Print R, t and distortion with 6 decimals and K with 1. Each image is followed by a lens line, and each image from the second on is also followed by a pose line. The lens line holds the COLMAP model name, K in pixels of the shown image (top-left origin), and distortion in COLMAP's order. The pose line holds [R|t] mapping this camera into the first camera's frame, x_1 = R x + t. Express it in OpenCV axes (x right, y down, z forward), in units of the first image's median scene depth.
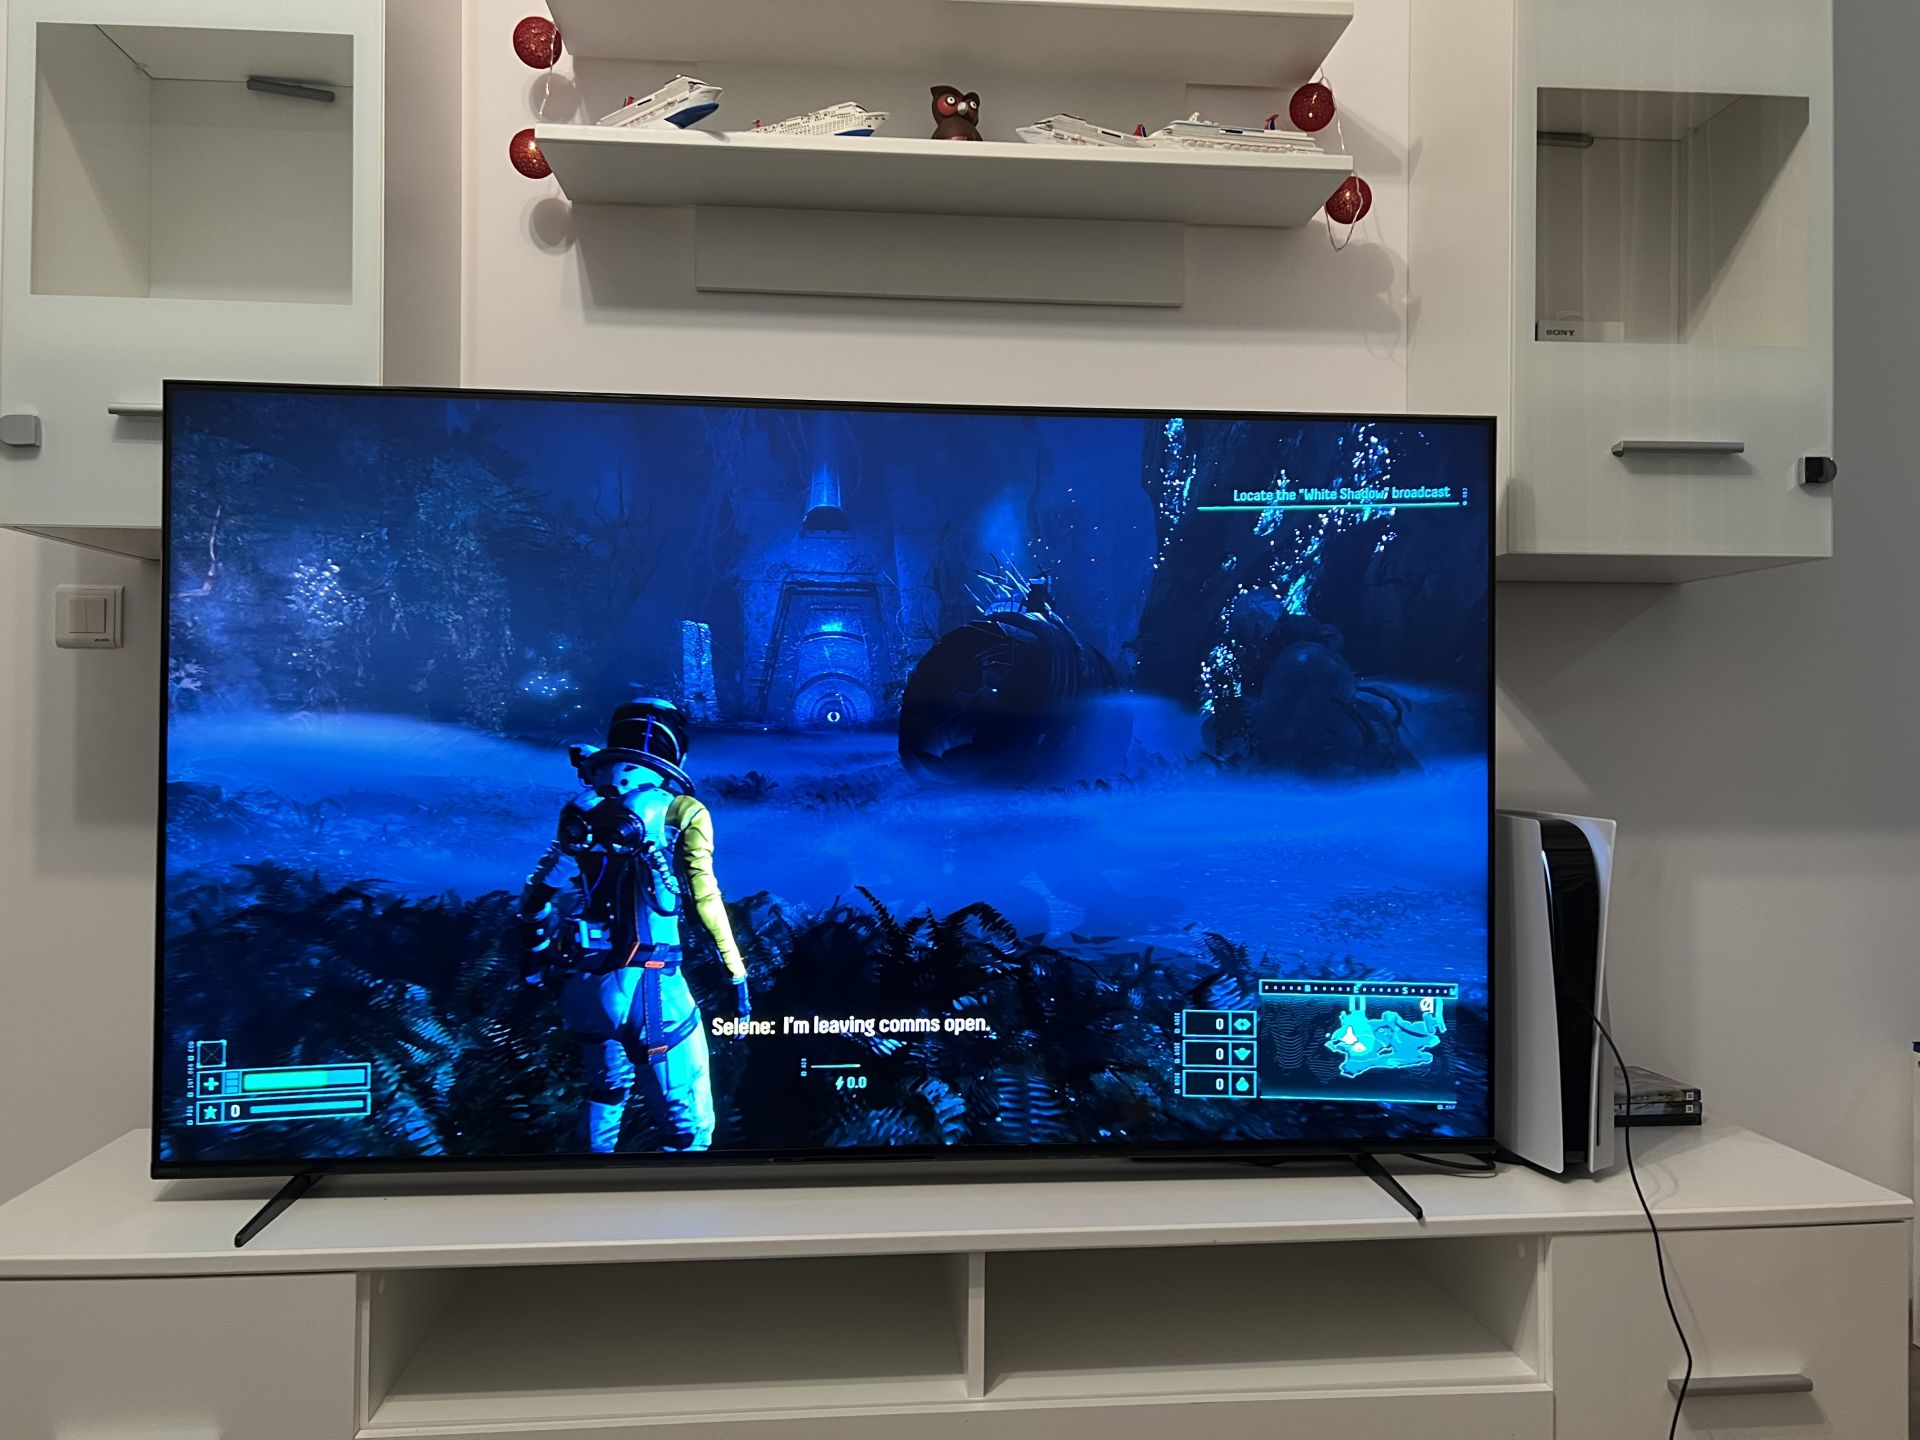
lens RADIAL K [[1418.7, 0, 960.0], [0, 1418.7, 720.0], [0, 0, 1]] dist [0.037893, -0.030315]
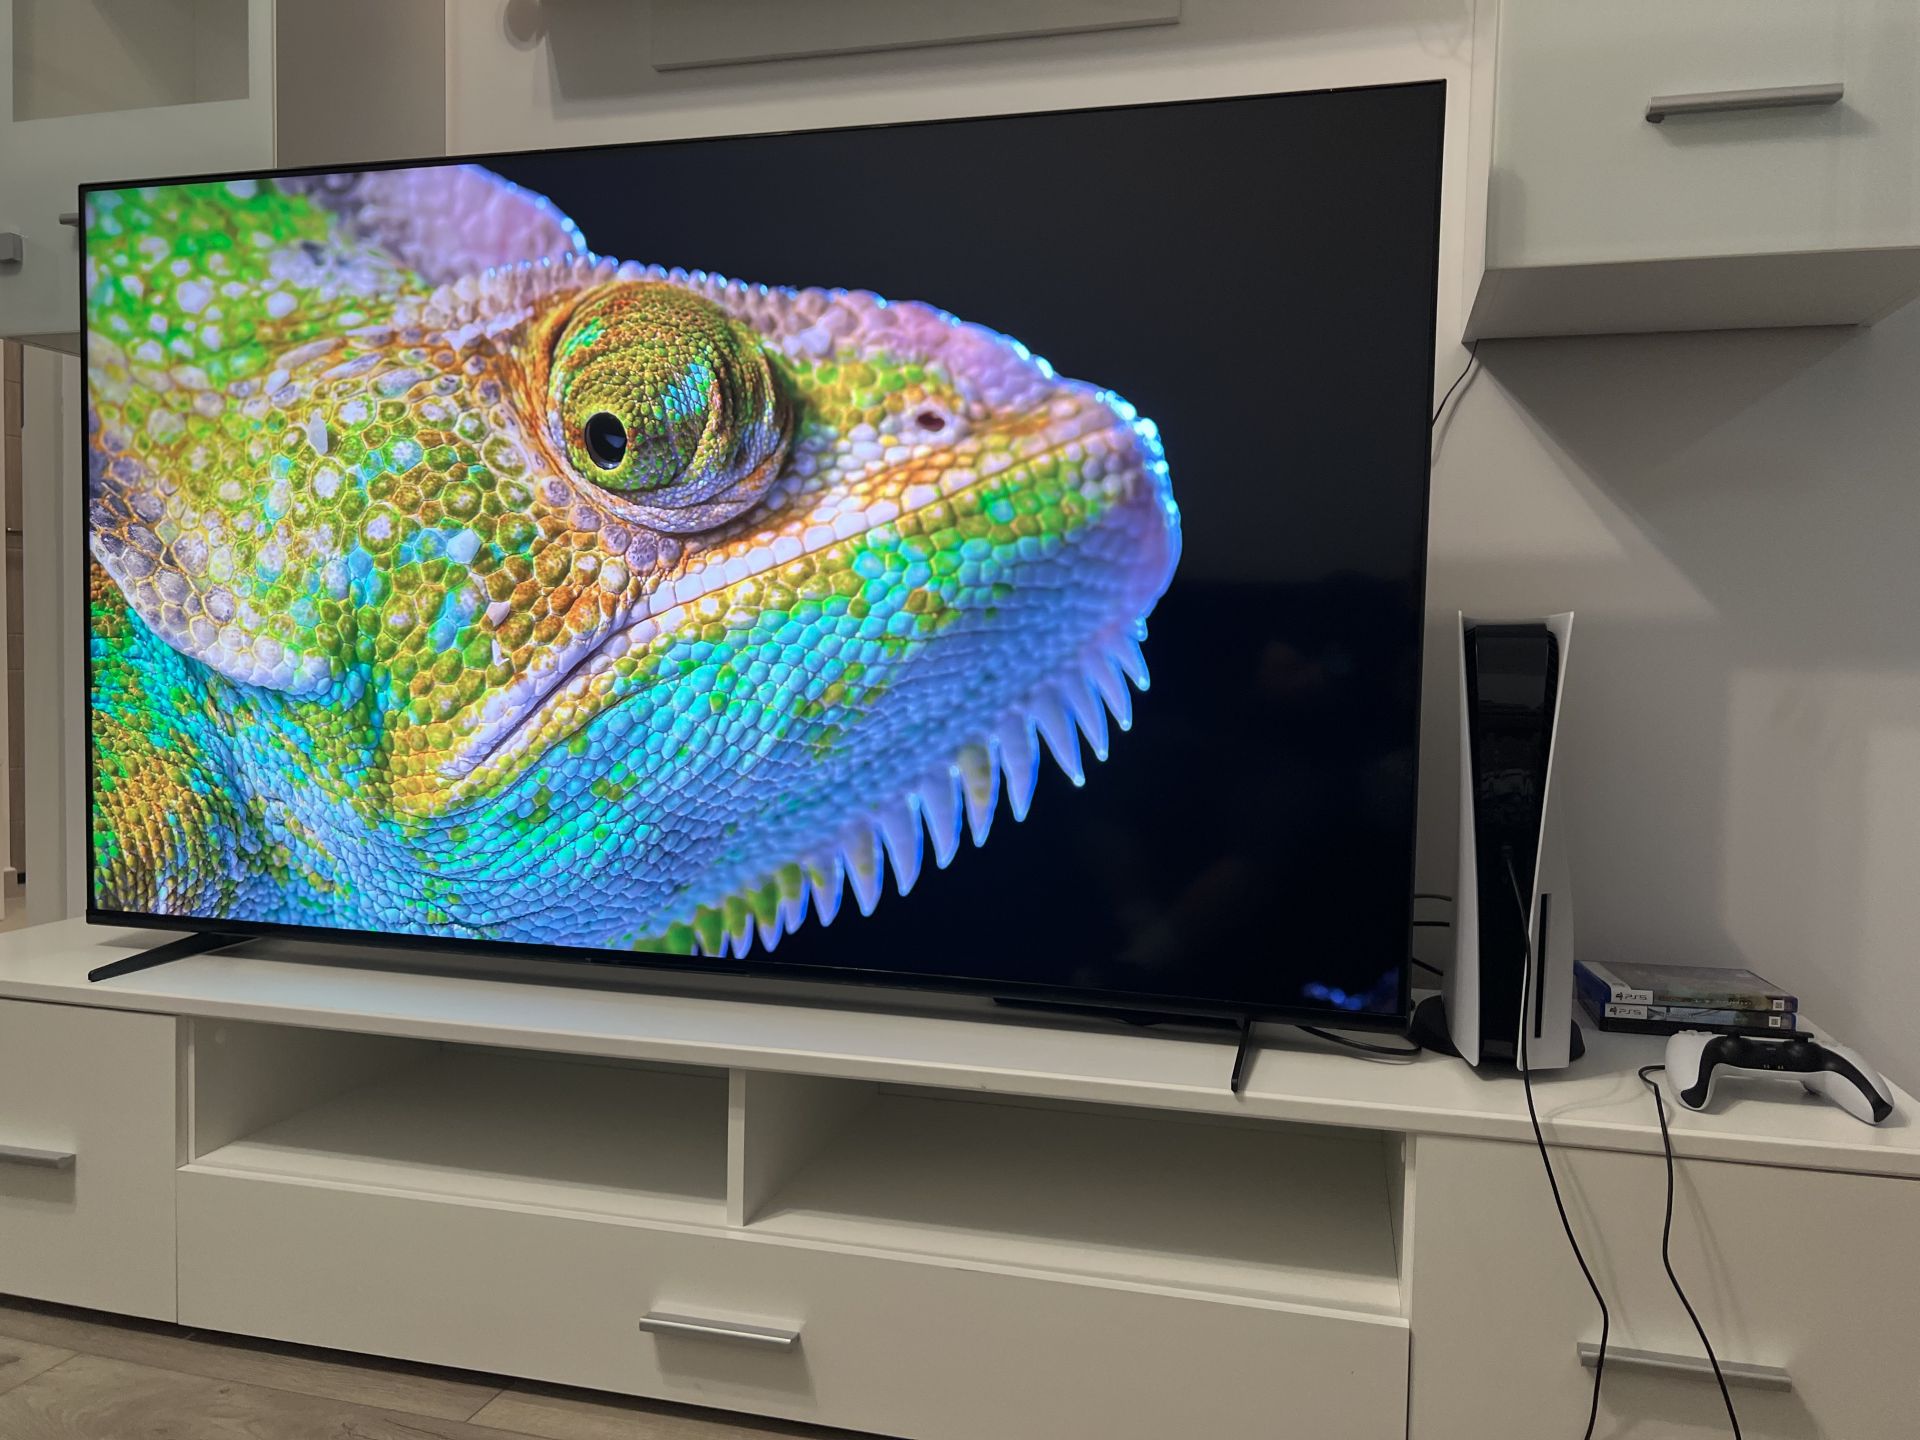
lens RADIAL K [[1418.7, 0, 960.0], [0, 1418.7, 720.0], [0, 0, 1]] dist [0.037893, -0.030315]
pose [[0.940436, 0.029529, -0.338687, 0.374020], [-0.010529, 0.998273, 0.057802, 0.079592], [0.339809, -0.050794, 0.939122, 0.170100]]
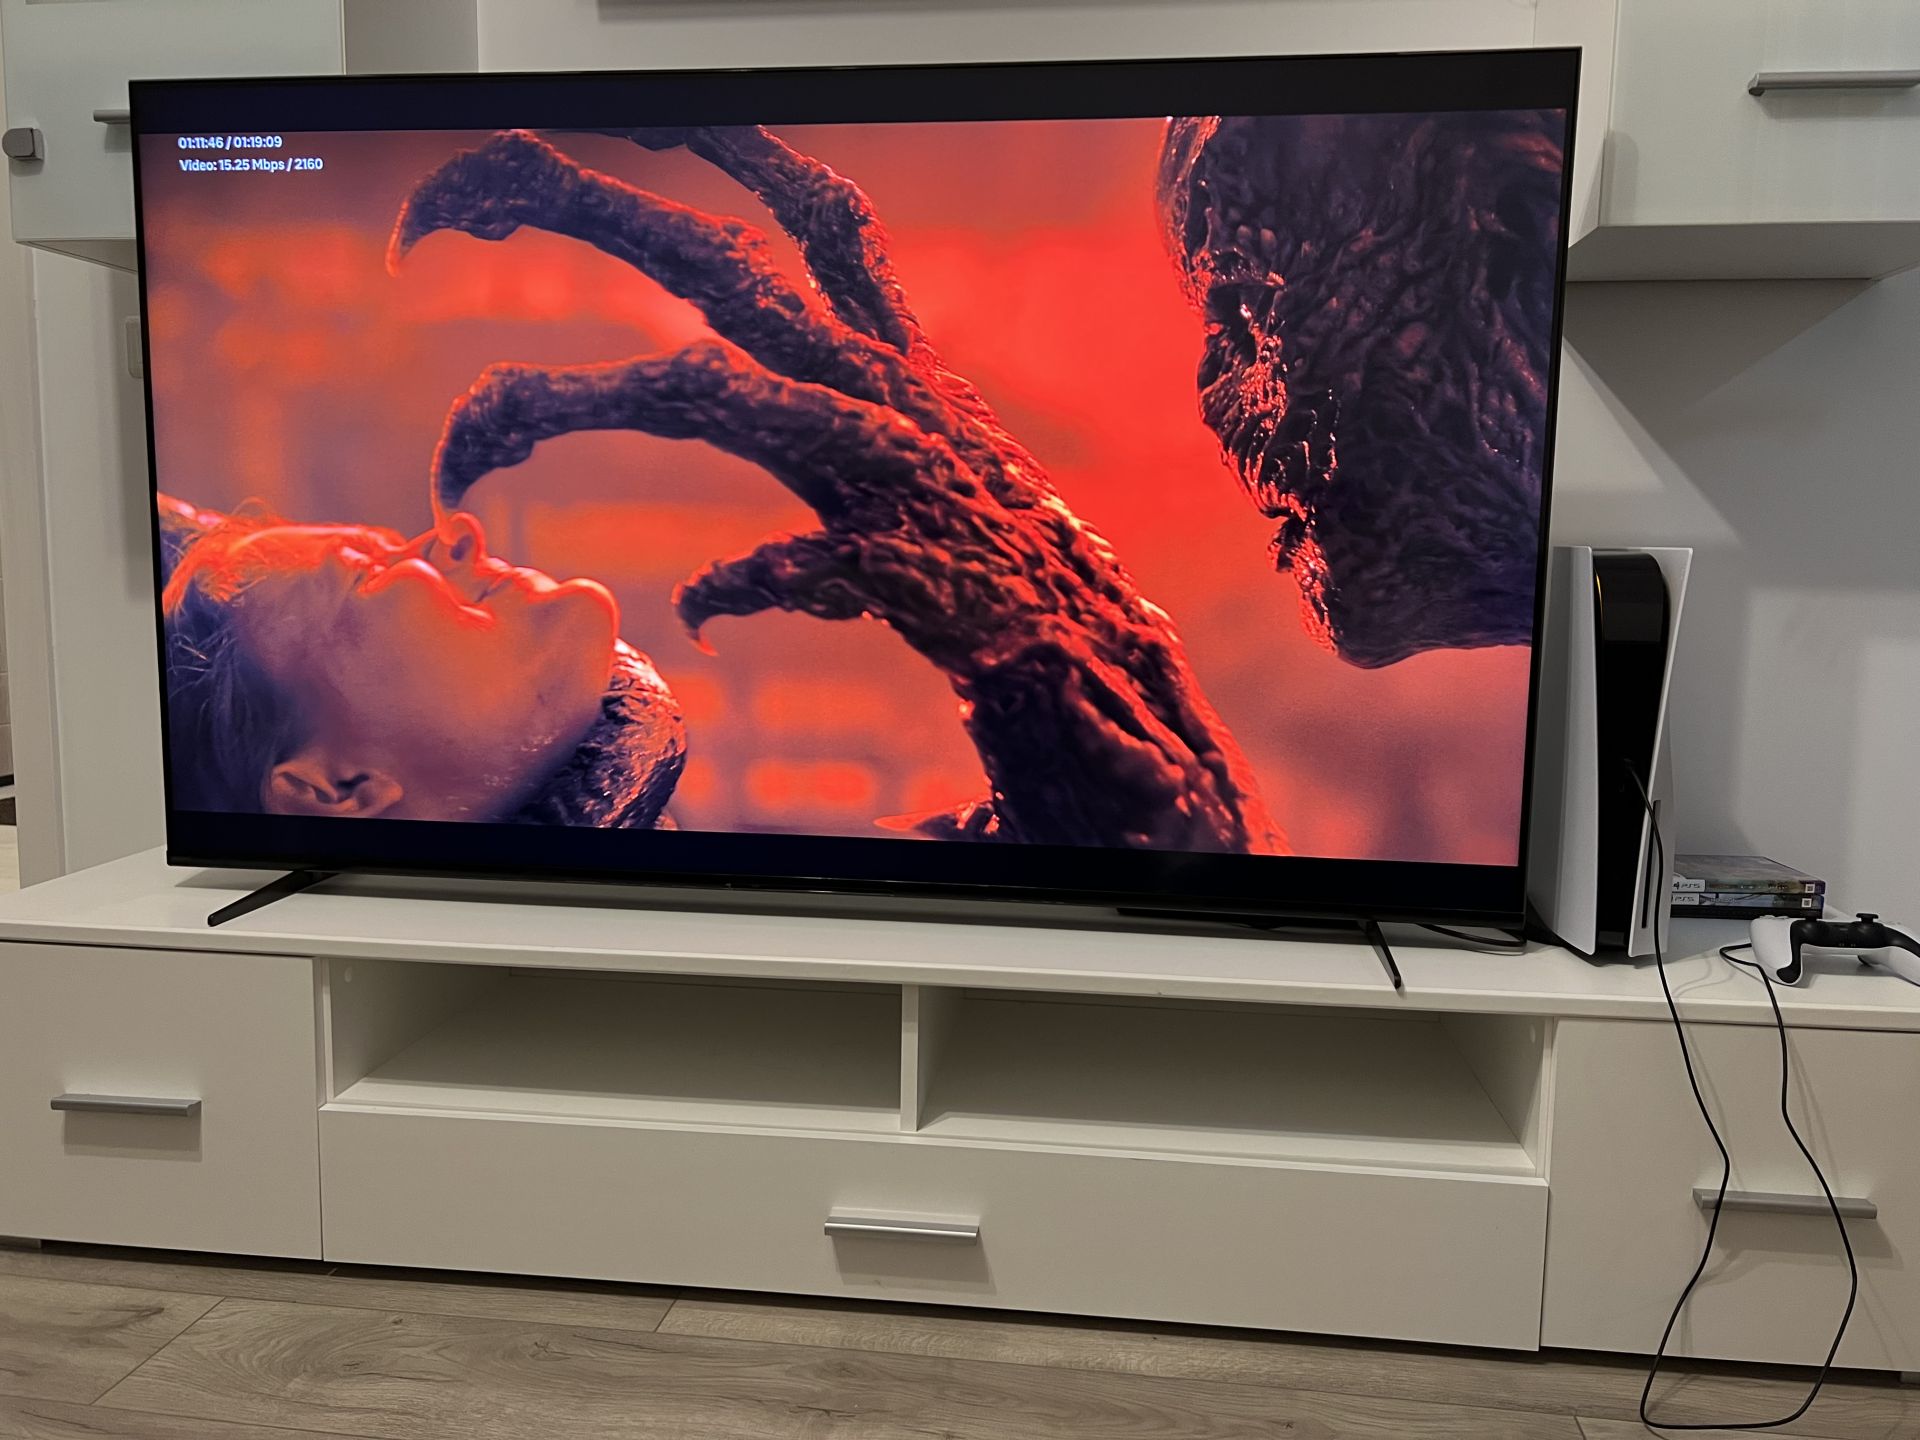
lens RADIAL K [[1426.6, 0, 953.1], [0, 1426.6, 705.2], [0, 0, 1]] dist [0.027684, -0.009300]
pose [[0.978317, 0.032908, -0.204480, 0.192018], [-0.007545, 0.992304, 0.123597, 0.055501], [0.206974, -0.119374, 0.971036, 0.081097]]
